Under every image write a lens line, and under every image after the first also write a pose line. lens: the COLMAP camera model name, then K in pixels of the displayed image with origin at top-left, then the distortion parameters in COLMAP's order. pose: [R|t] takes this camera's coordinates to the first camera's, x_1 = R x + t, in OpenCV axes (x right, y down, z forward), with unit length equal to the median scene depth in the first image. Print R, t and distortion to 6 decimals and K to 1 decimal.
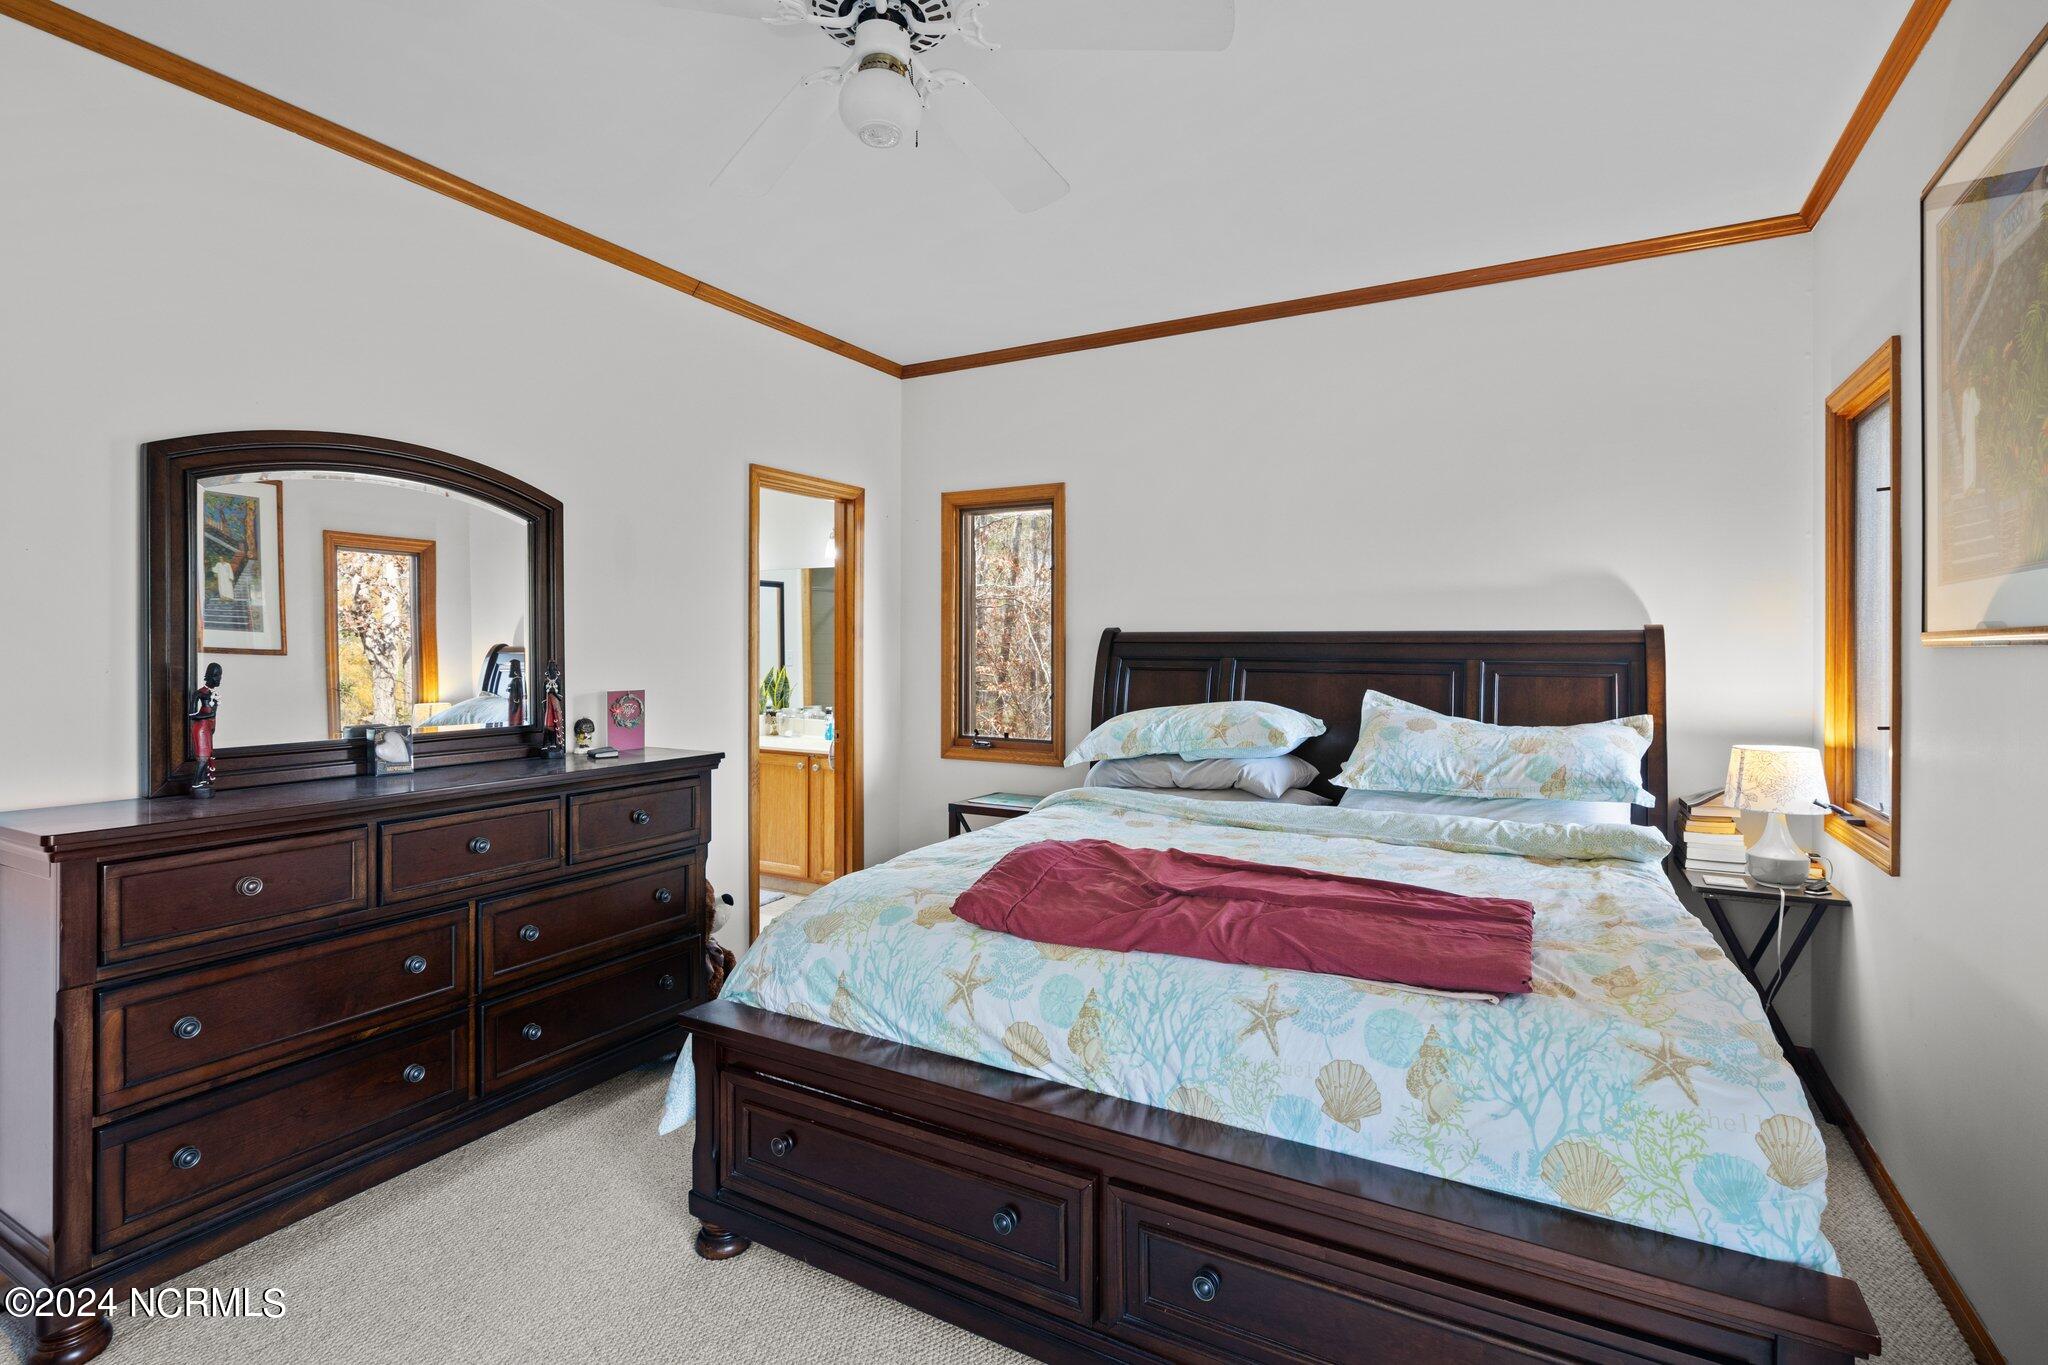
lens RADIAL K [[971.2, 0, 1022.0], [0, 971.2, 648.7], [0, 0, 1]] dist [-0.000225, -0.000110]
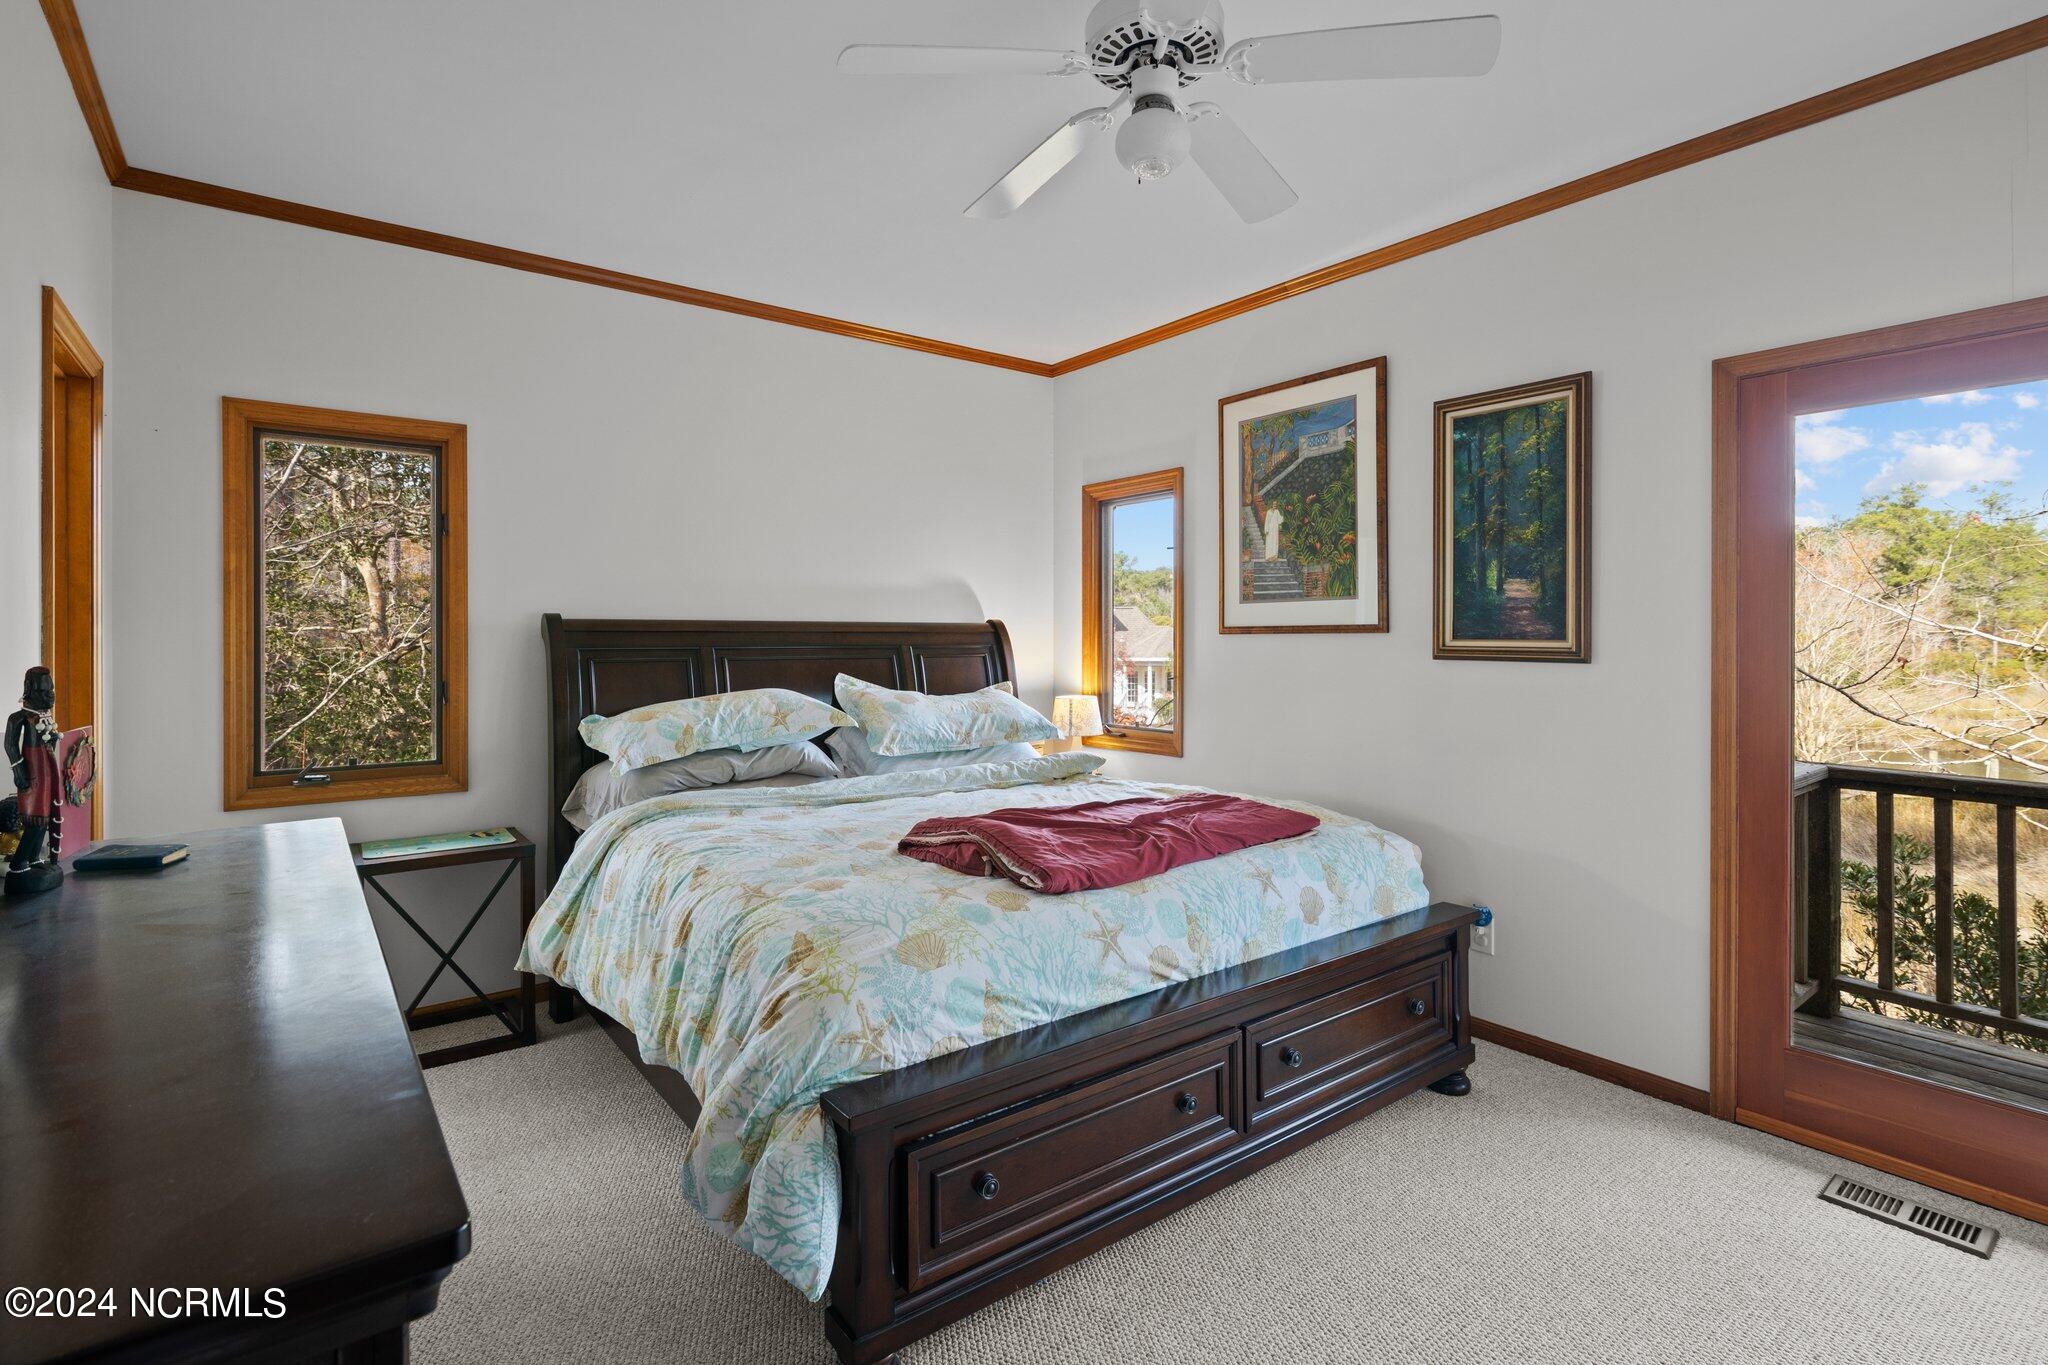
lens RADIAL K [[977.6, 0, 1022.4], [0, 977.6, 632.2], [0, 0, 1]] dist [0.000110, 0.000517]
pose [[0.403683, -0.000483, 0.914899, -0.999447], [0.004975, 0.999986, -0.001667, -0.003997], [-0.914886, 0.005224, 0.403679, 0.561588]]
